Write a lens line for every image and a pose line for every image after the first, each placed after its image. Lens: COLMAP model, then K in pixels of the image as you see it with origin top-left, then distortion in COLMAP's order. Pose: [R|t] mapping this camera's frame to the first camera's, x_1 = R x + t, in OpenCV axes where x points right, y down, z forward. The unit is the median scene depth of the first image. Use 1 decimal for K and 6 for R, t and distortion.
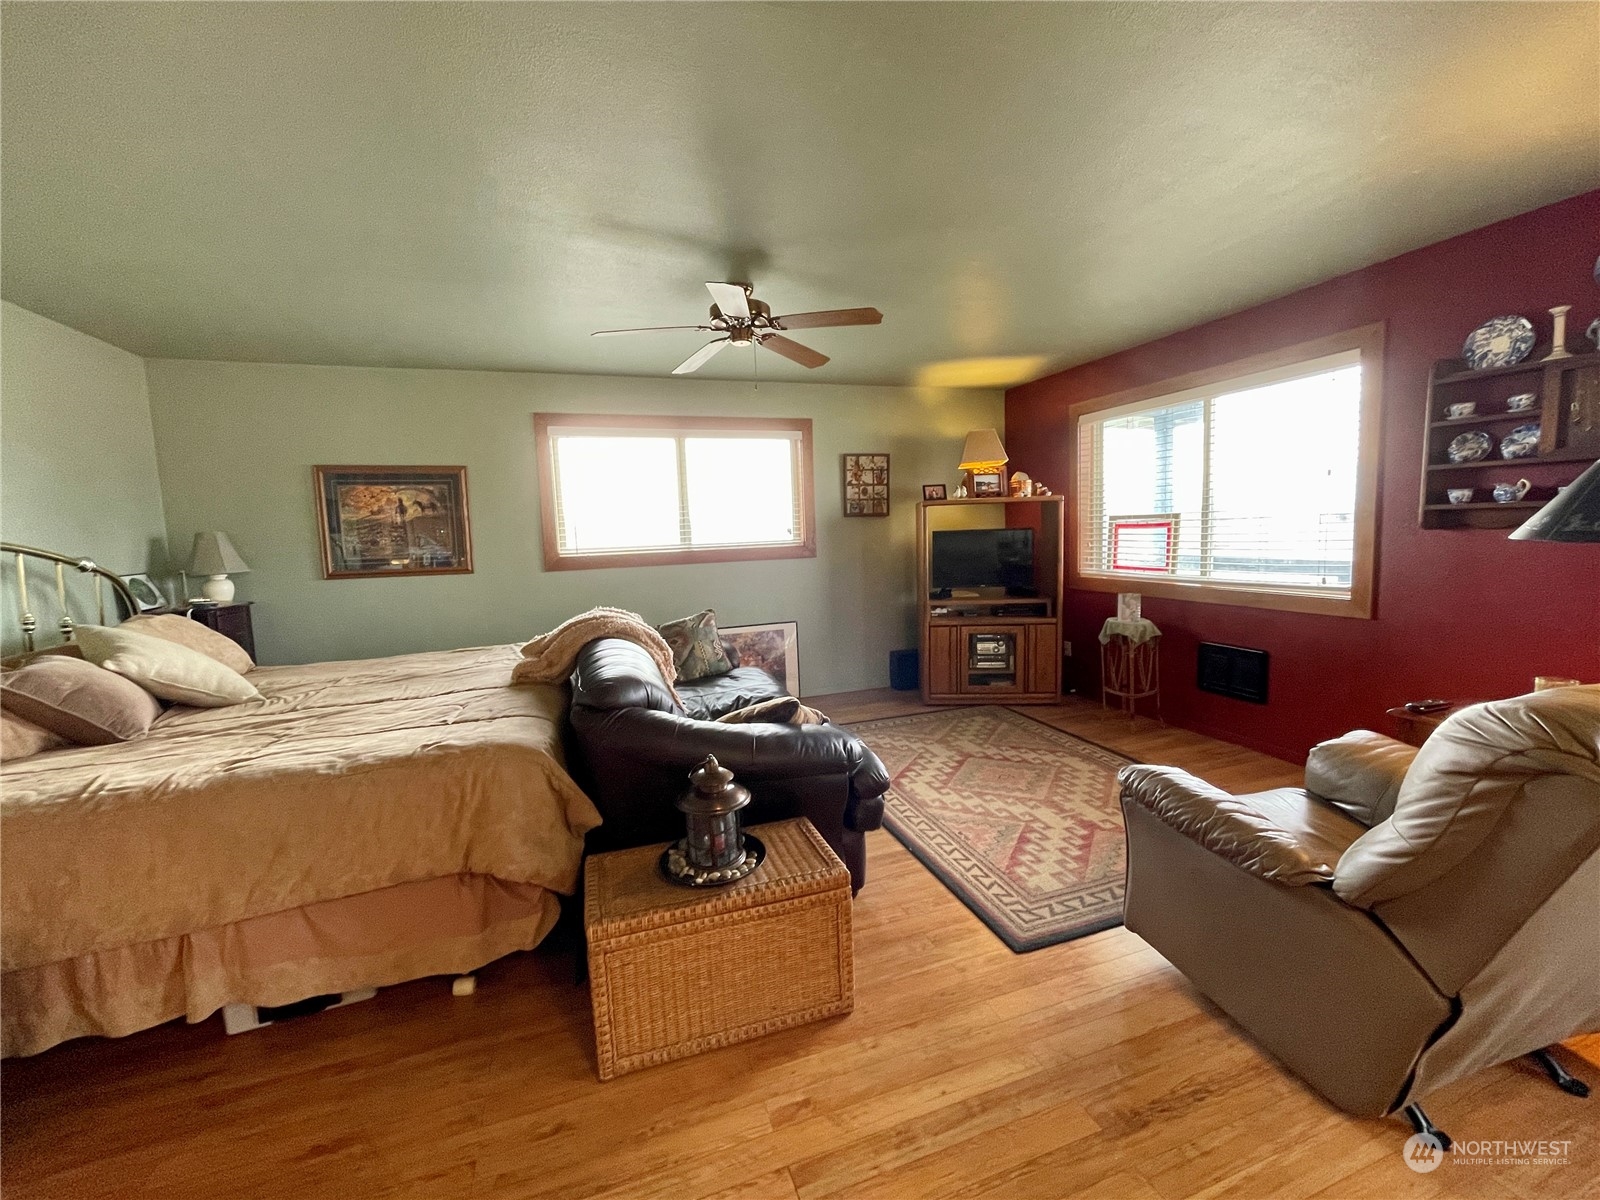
lens RADIAL K [[644.8, 0, 796.9], [0, 644.8, 595.0], [0, 0, 1]] dist [-0.004230, 0.000911]
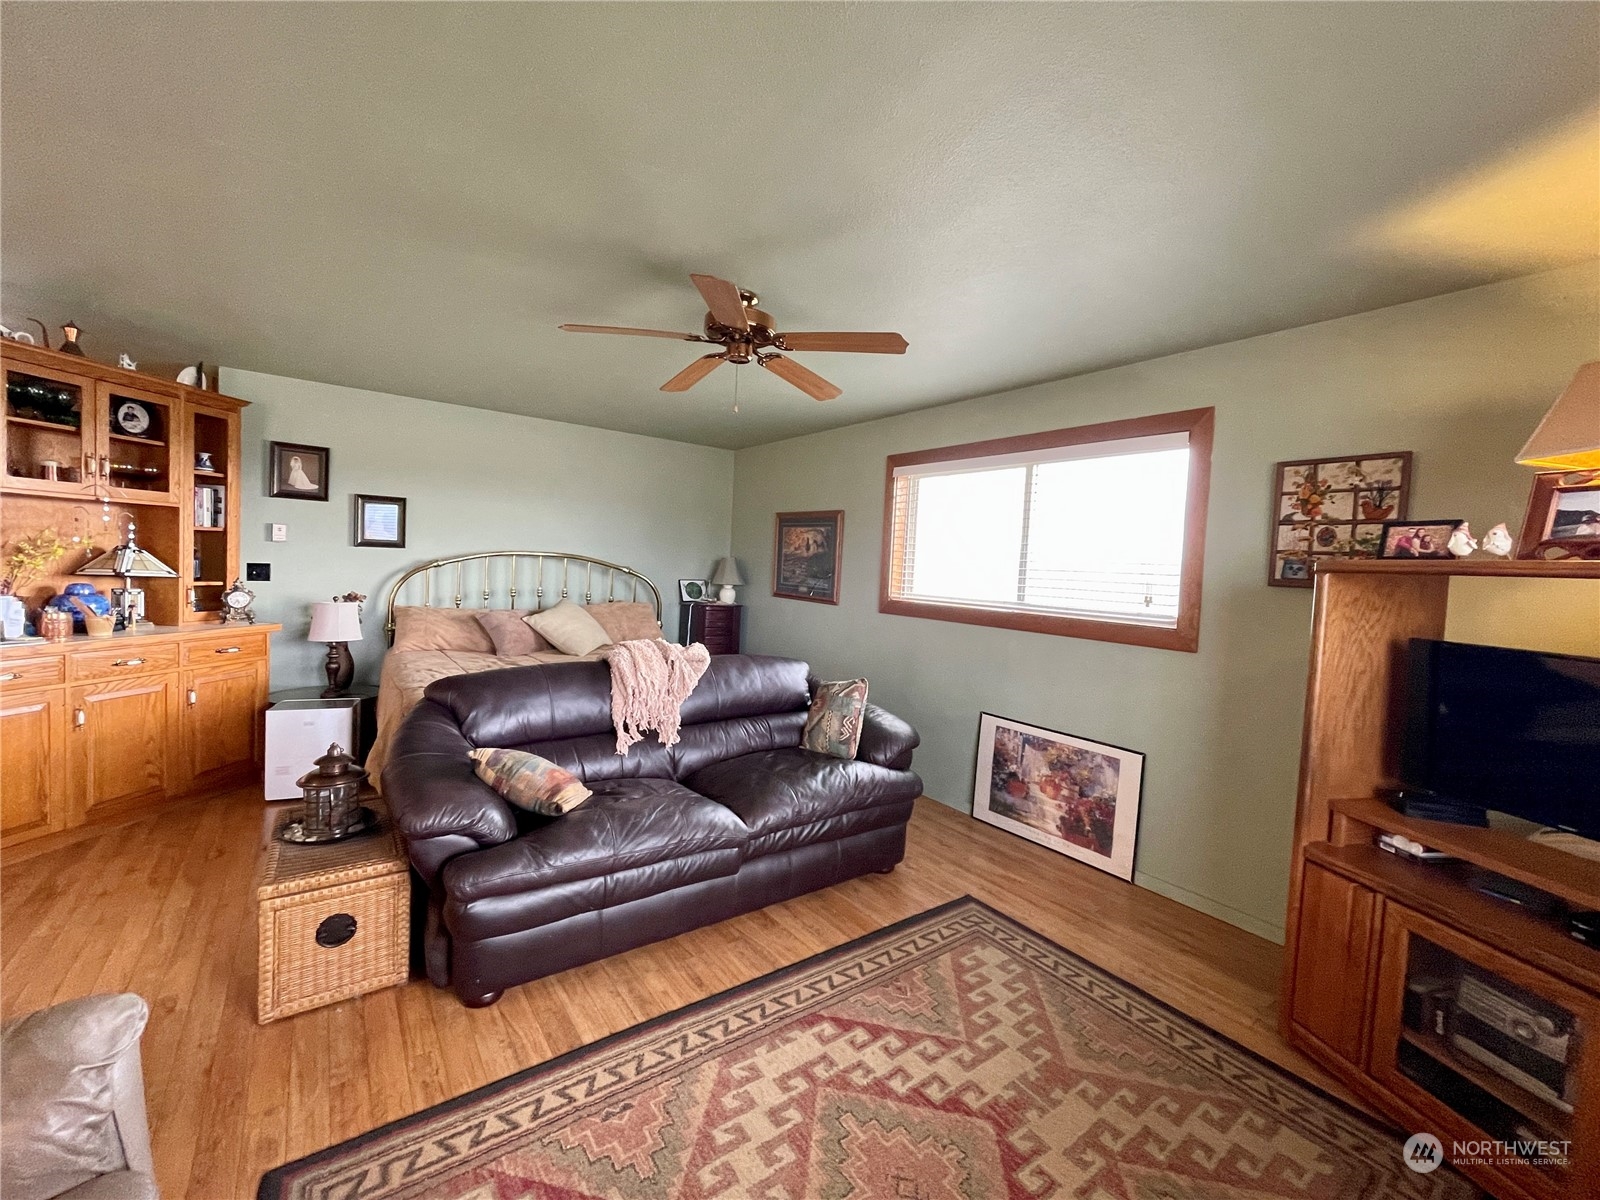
lens RADIAL K [[644.8, 0, 791.8], [0, 644.8, 596.0], [0, 0, 1]] dist [-0.004230, 0.000911]
pose [[0.297853, 0.097541, -0.949615, 0.584606], [-0.157401, 0.986169, 0.051926, -0.105858], [0.941546, 0.134004, 0.309087, 0.644927]]
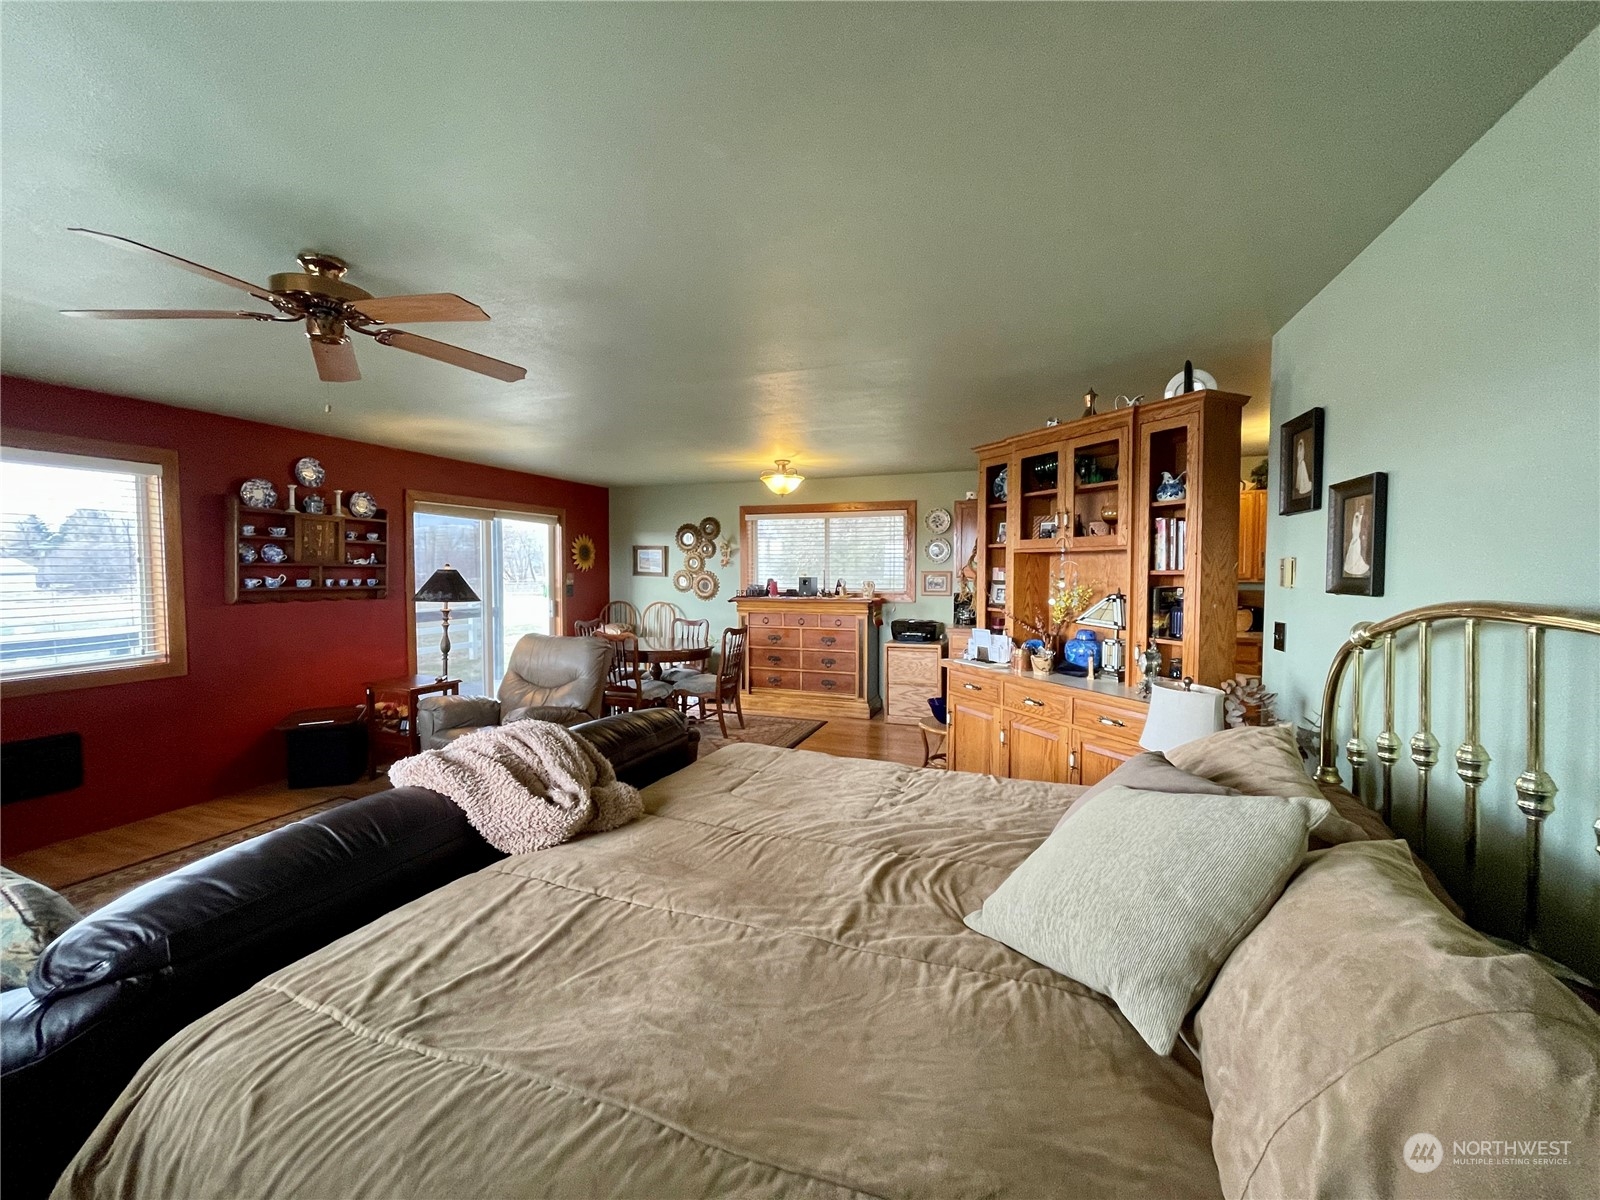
lens RADIAL K [[644.8, 0, 795.8], [0, 644.8, 593.1], [0, 0, 1]] dist [-0.004230, 0.000911]
pose [[-0.776499, 0.011681, 0.630010, -0.696082], [0.092146, 0.991185, 0.095194, -0.108608], [-0.623344, 0.131971, -0.770731, 0.957729]]
